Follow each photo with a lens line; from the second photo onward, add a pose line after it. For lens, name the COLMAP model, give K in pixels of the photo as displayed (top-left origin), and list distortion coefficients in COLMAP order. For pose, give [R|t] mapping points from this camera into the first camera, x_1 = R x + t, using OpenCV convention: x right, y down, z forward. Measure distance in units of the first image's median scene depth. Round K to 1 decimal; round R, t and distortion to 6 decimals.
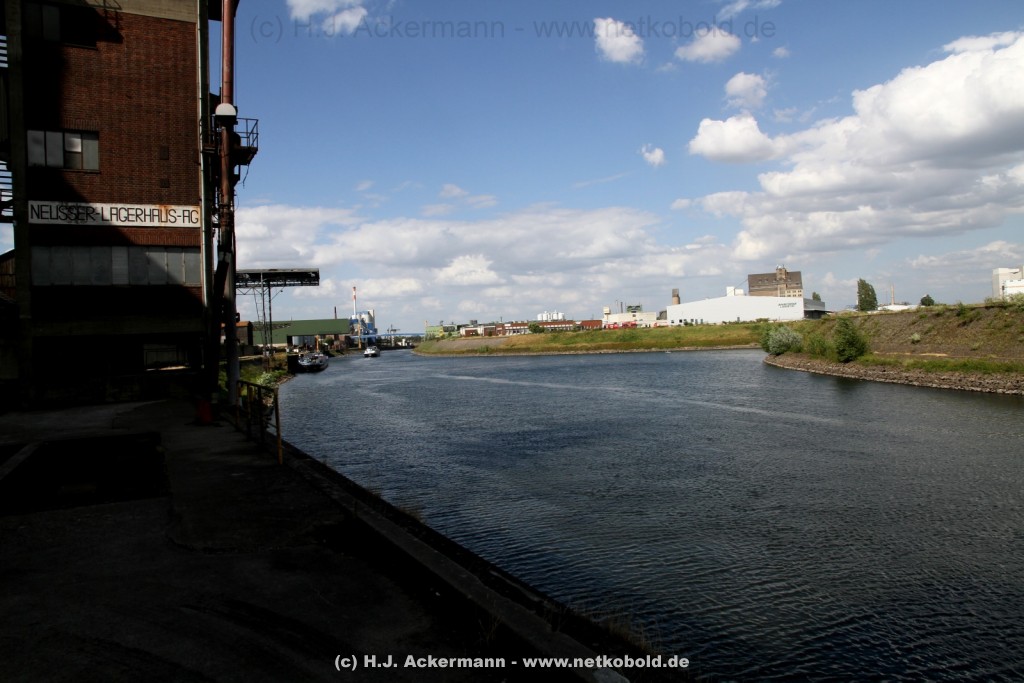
lens RADIAL K [[706.5, 0, 512.0], [0, 706.5, 341.5], [0, 0, 1]] dist [-0.114633, 0.093653]
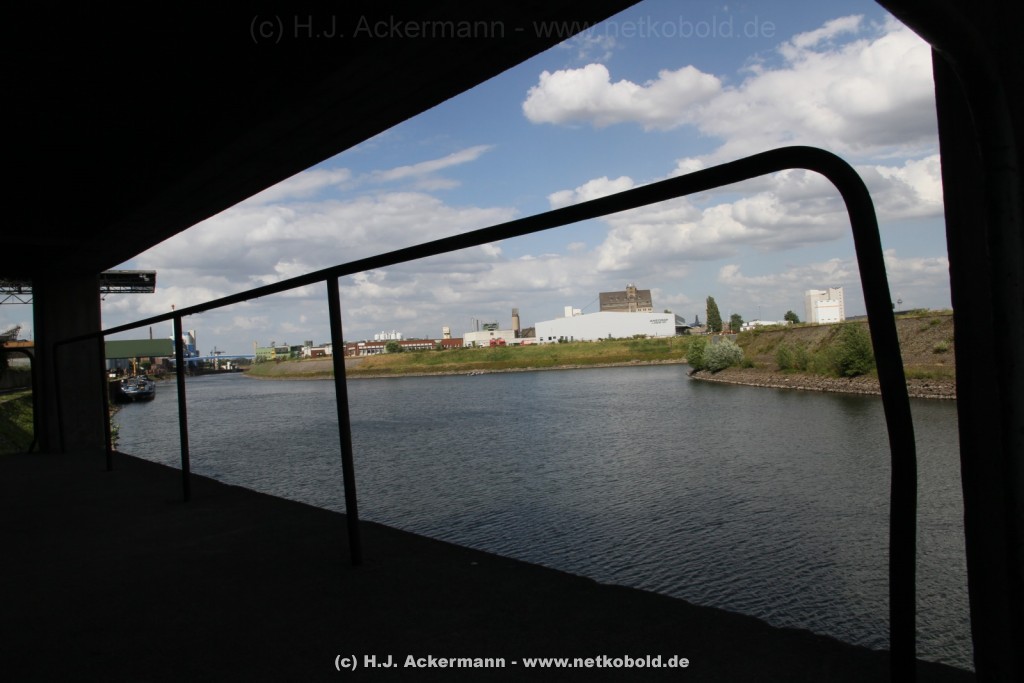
lens RADIAL K [[706.5, 0, 512.0], [0, 706.5, 341.5], [0, 0, 1]] dist [-0.114633, 0.093653]
pose [[0.970779, -0.005612, 0.239910, -0.042782], [0.012819, 0.999512, -0.028491, 0.001768], [-0.239633, 0.030734, 0.970377, 0.089927]]
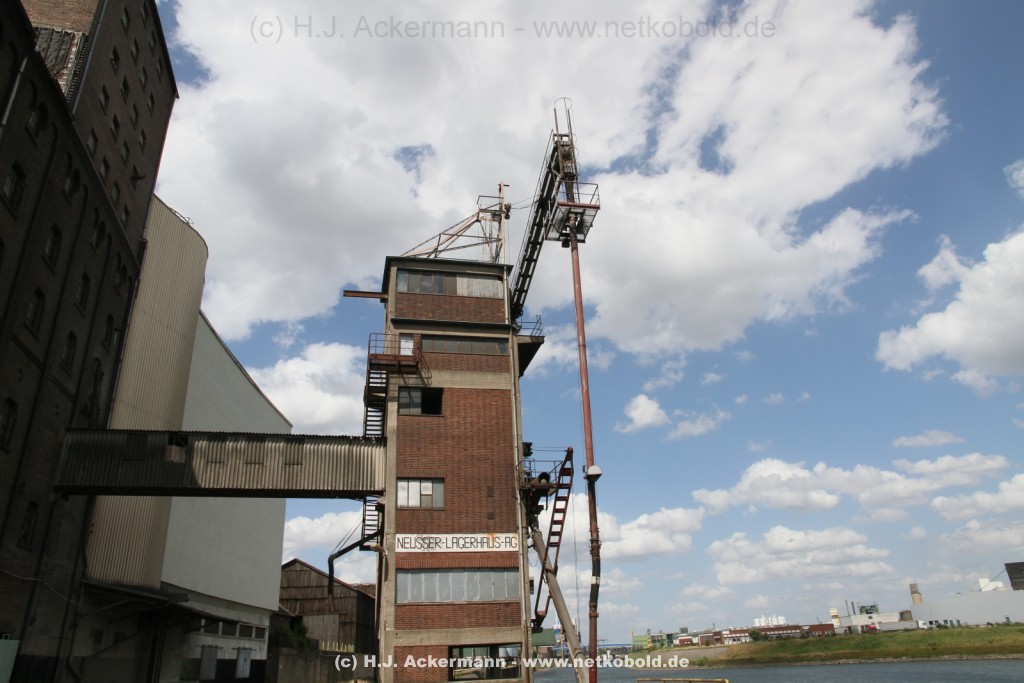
lens RADIAL K [[706.5, 0, 512.0], [0, 706.5, 341.5], [0, 0, 1]] dist [-0.114633, 0.093653]
pose [[0.962372, -0.111862, -0.247643, -0.011499], [0.000188, 0.911612, -0.411051, 0.000365], [0.271736, 0.395537, 0.877331, -0.021453]]
